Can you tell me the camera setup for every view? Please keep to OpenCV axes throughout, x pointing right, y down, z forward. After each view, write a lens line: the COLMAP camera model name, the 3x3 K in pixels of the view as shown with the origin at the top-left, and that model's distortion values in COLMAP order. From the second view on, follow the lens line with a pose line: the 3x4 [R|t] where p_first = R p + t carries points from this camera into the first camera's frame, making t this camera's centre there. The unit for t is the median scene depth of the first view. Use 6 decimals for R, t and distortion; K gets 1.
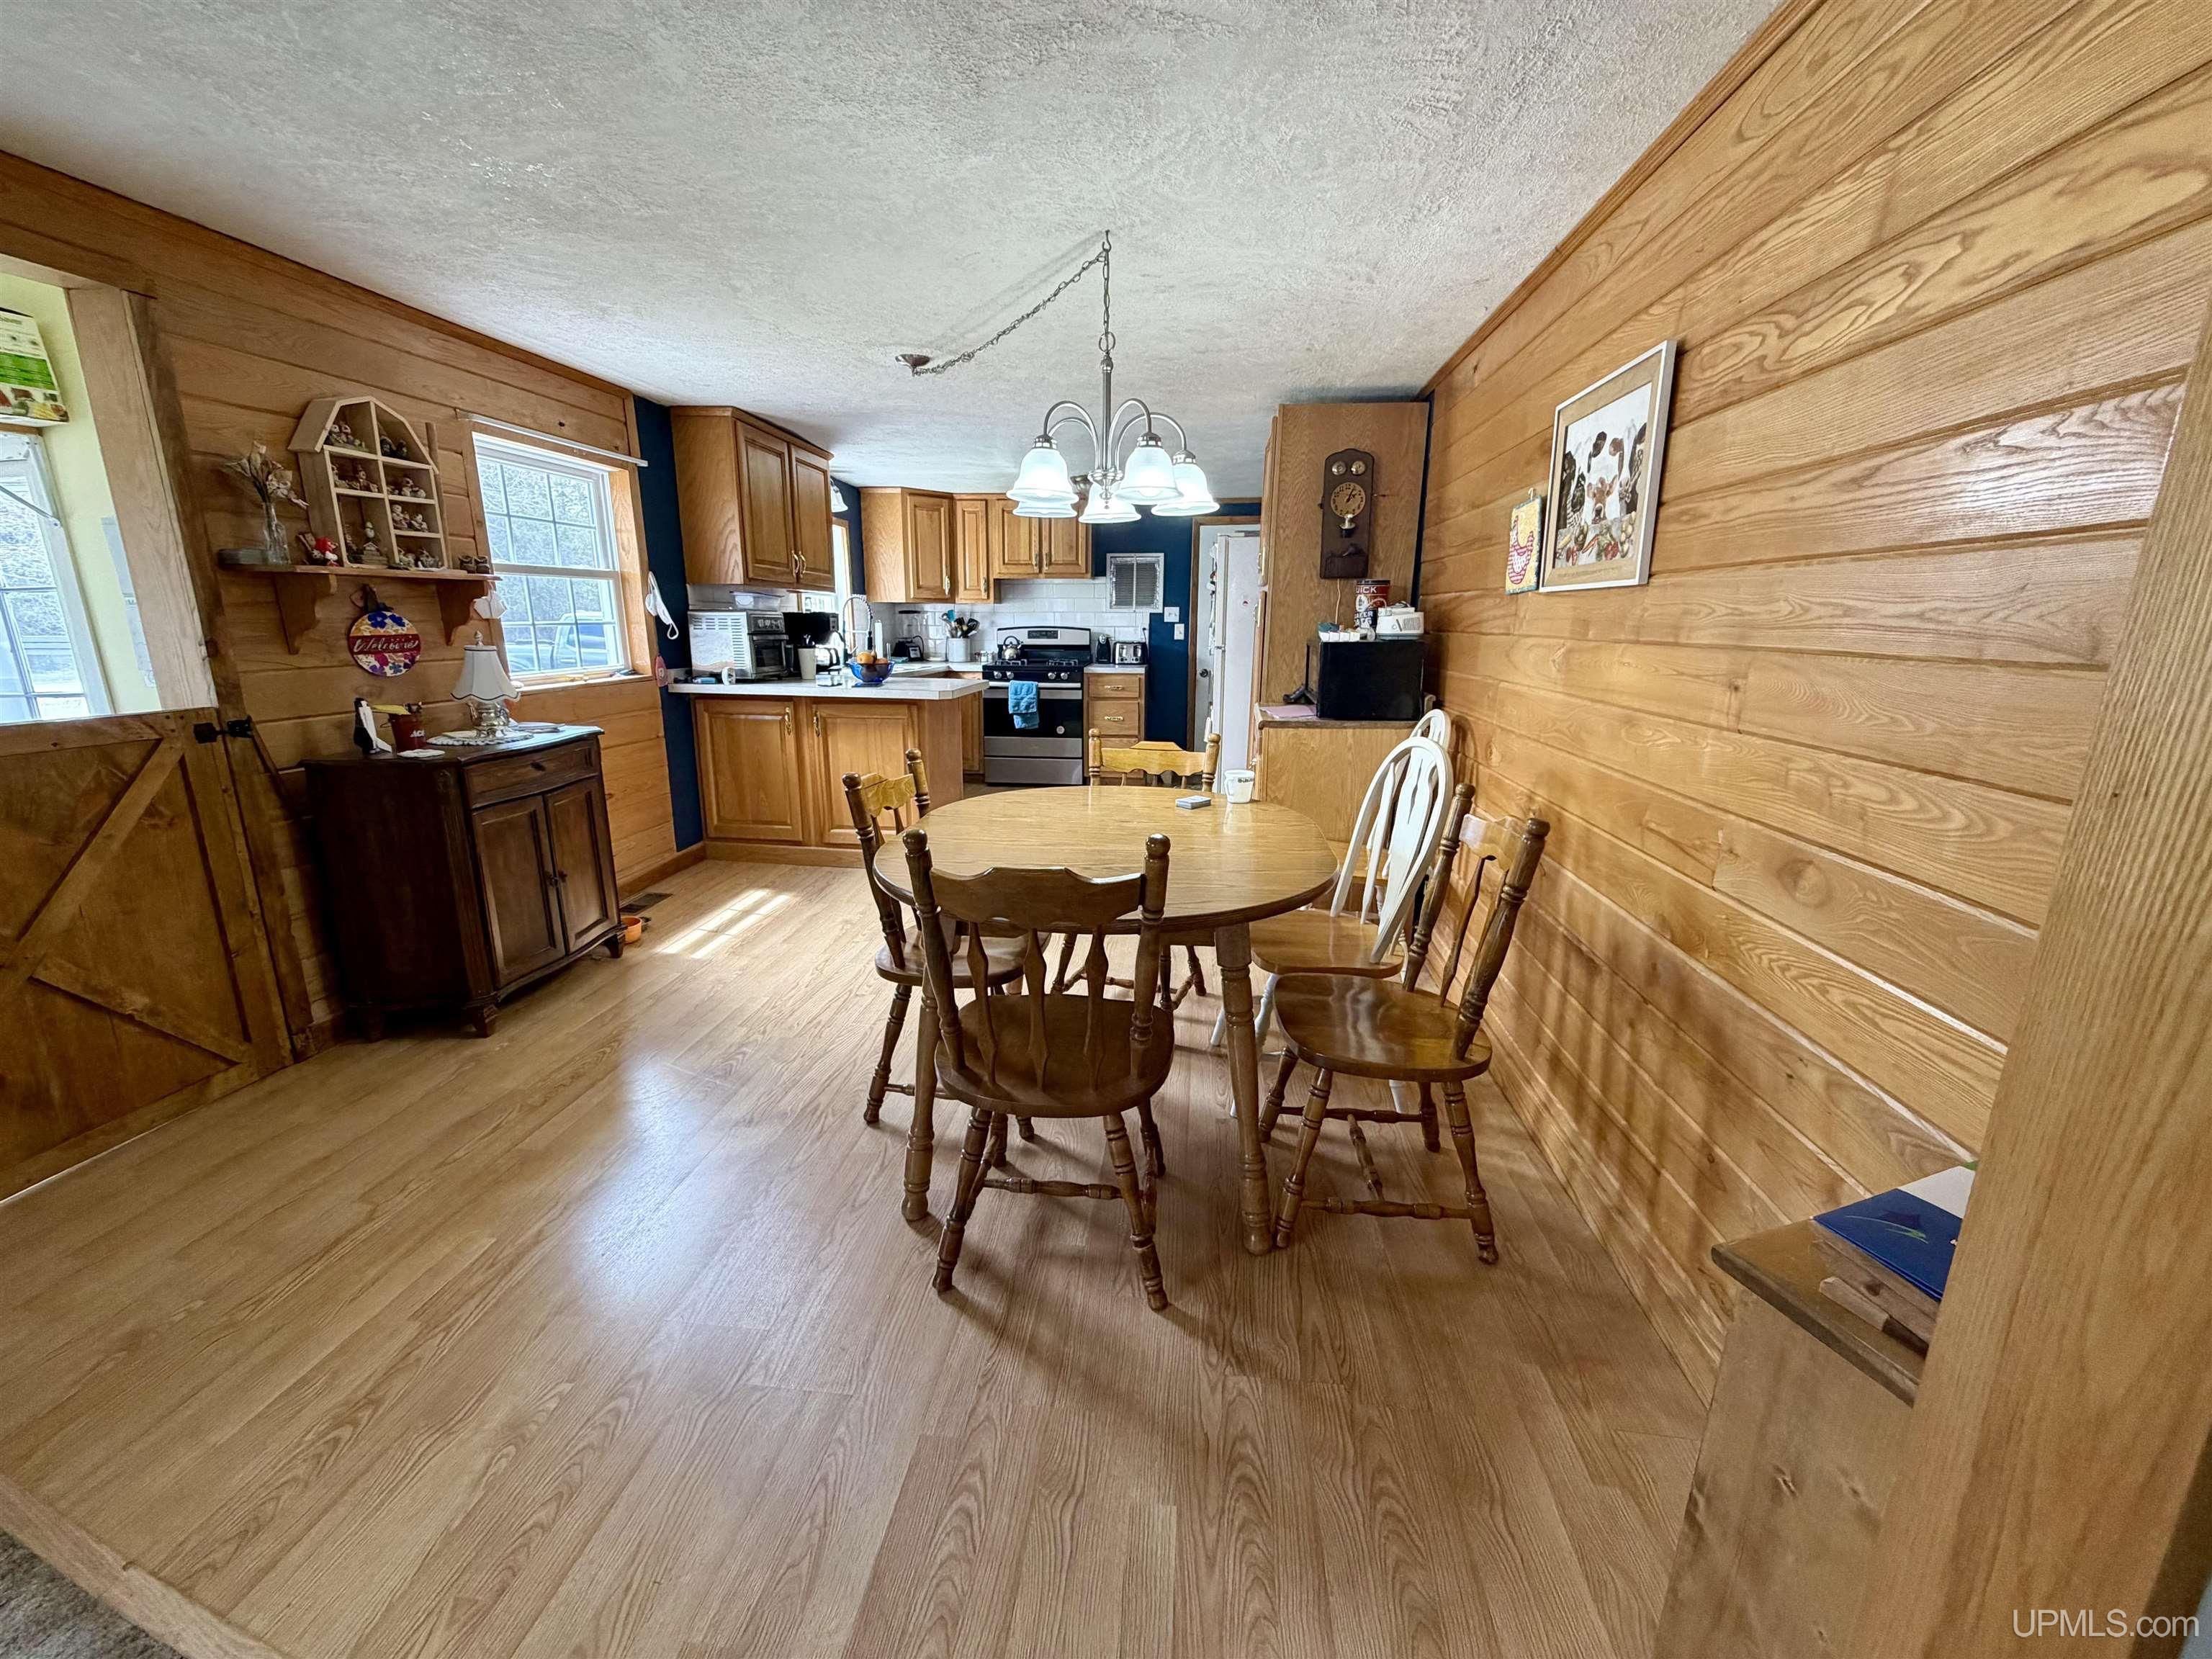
lens RADIAL K [[875.6, 0, 1110.2], [0, 875.6, 840.9], [0, 0, 1]] dist [-0.000742, 0.000111]
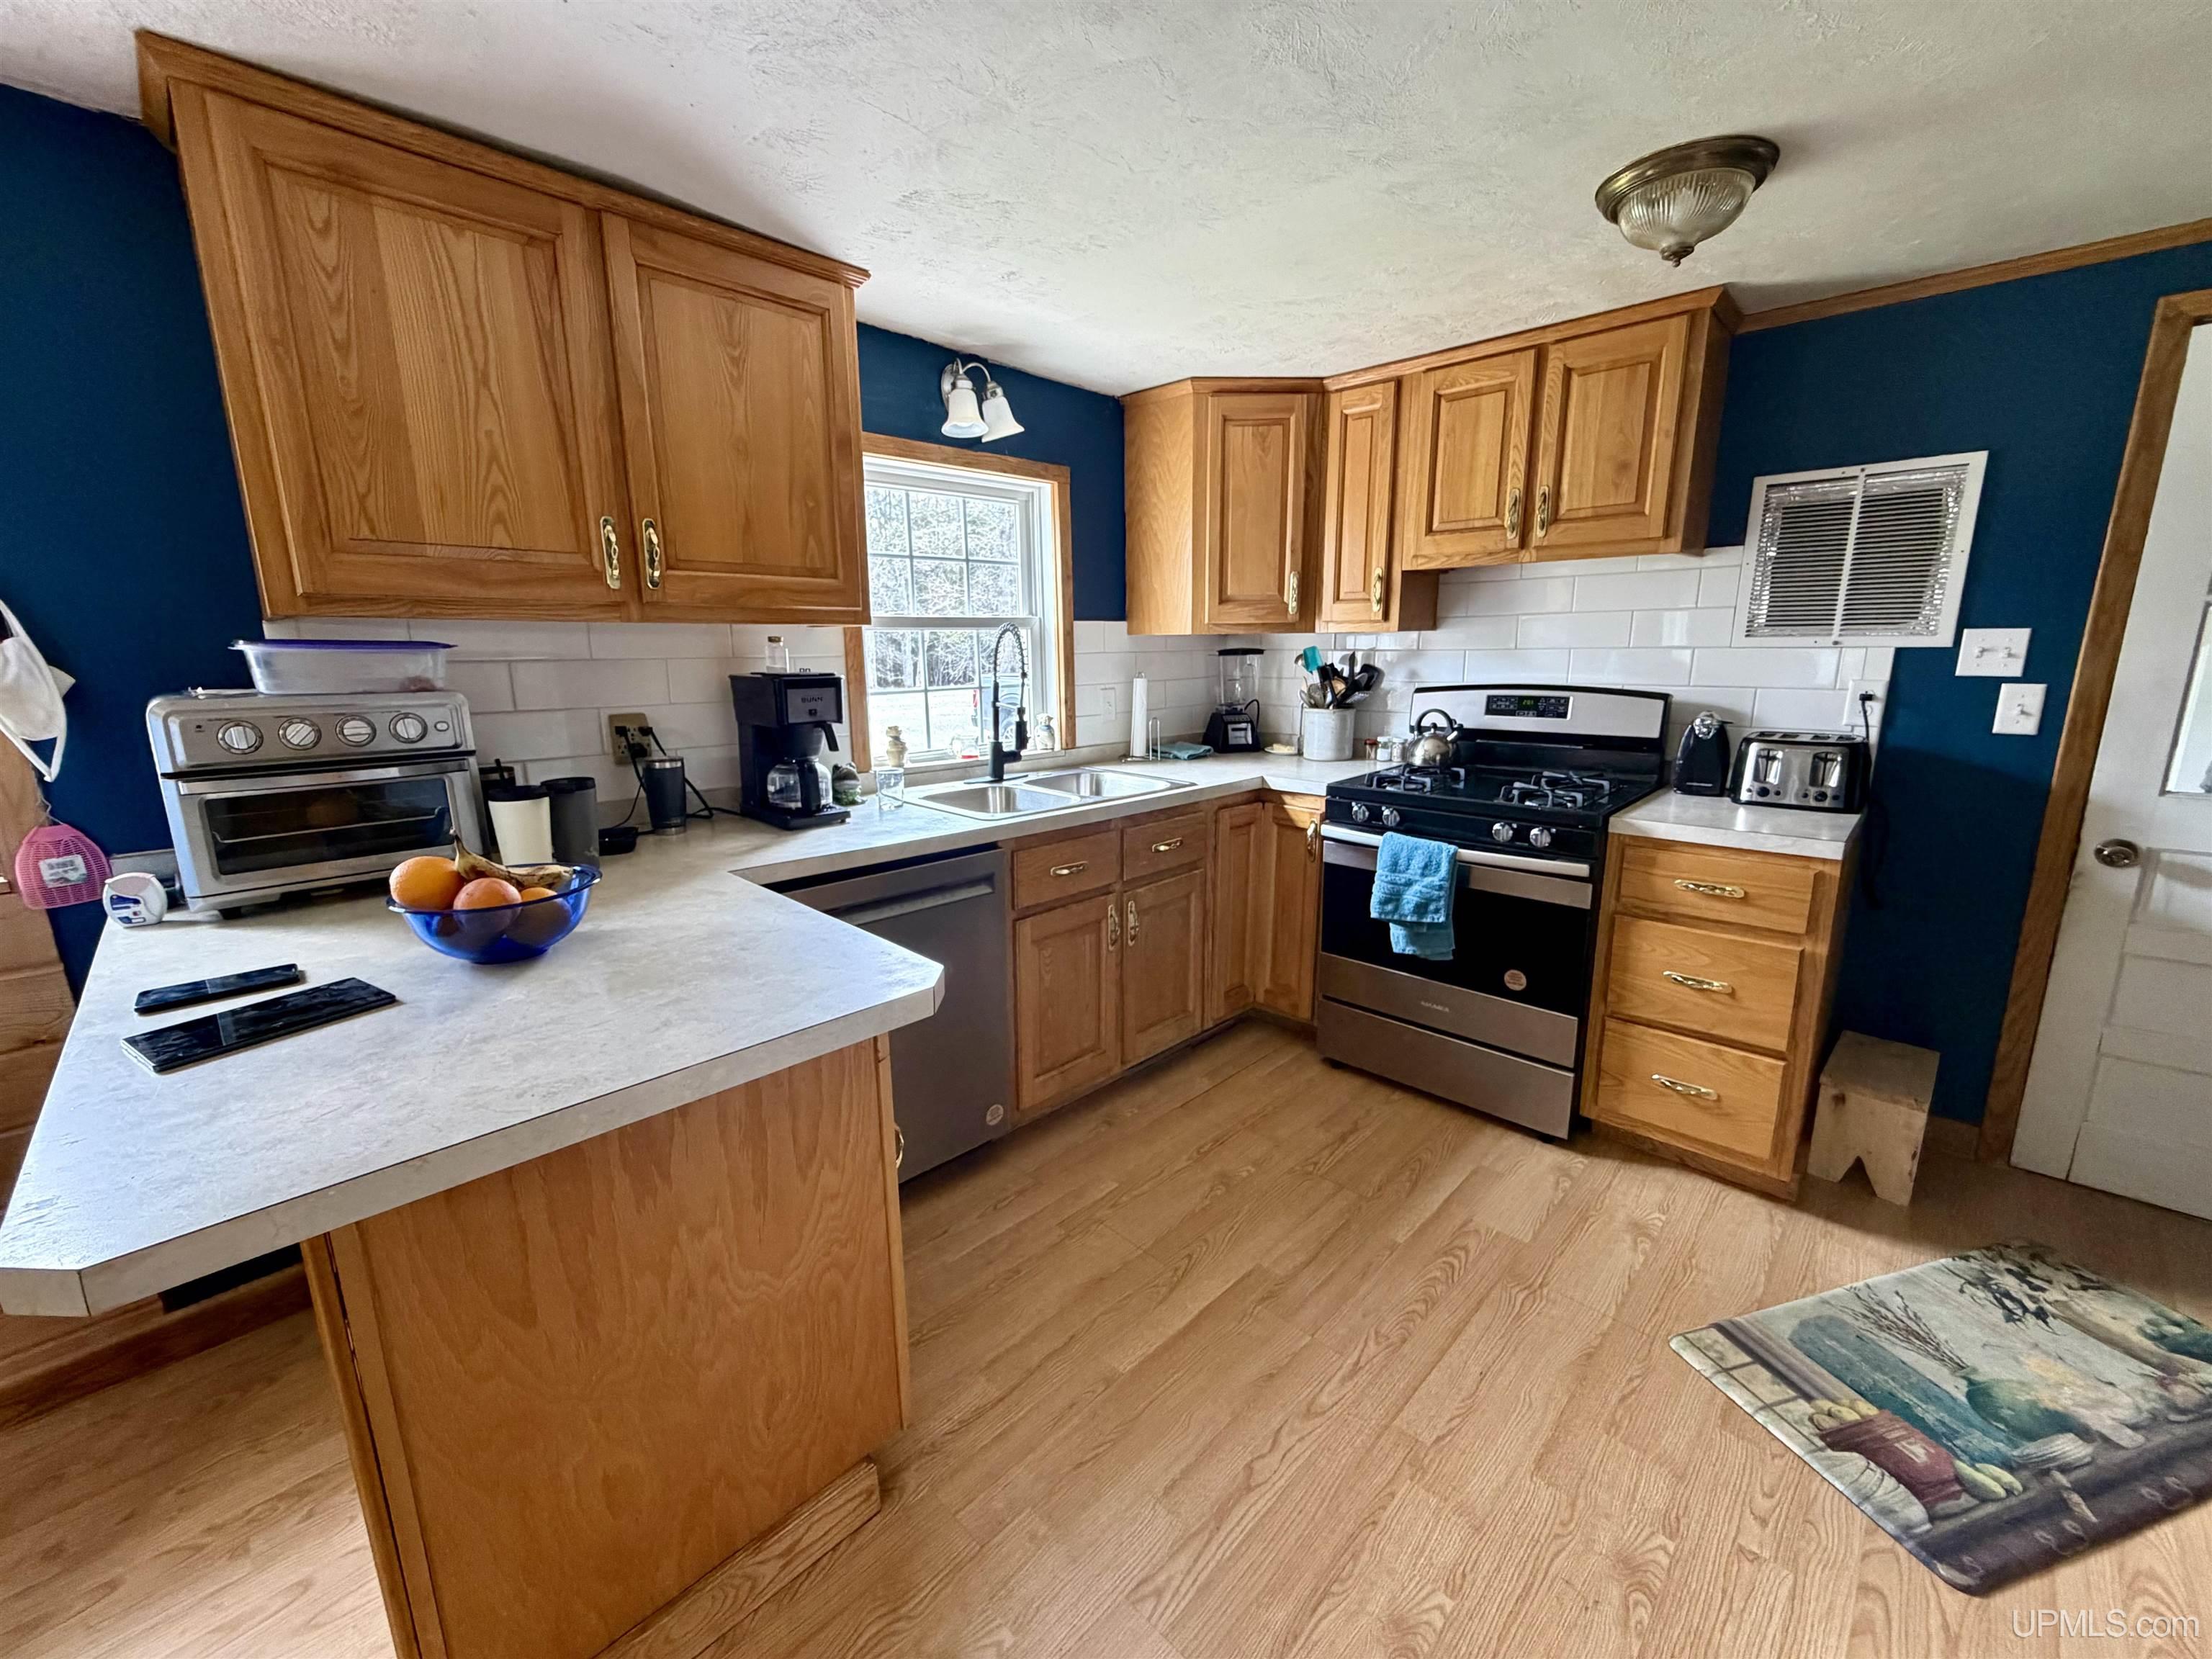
lens RADIAL K [[875.6, 0, 1104.2], [0, 875.6, 835.6], [0, 0, 1]] dist [-0.000742, 0.000111]
pose [[0.785419, 0.115344, -0.608122, 0.020683], [-0.136391, 0.990586, 0.011731, -0.160039], [0.603750, 0.073729, 0.793757, 0.588871]]
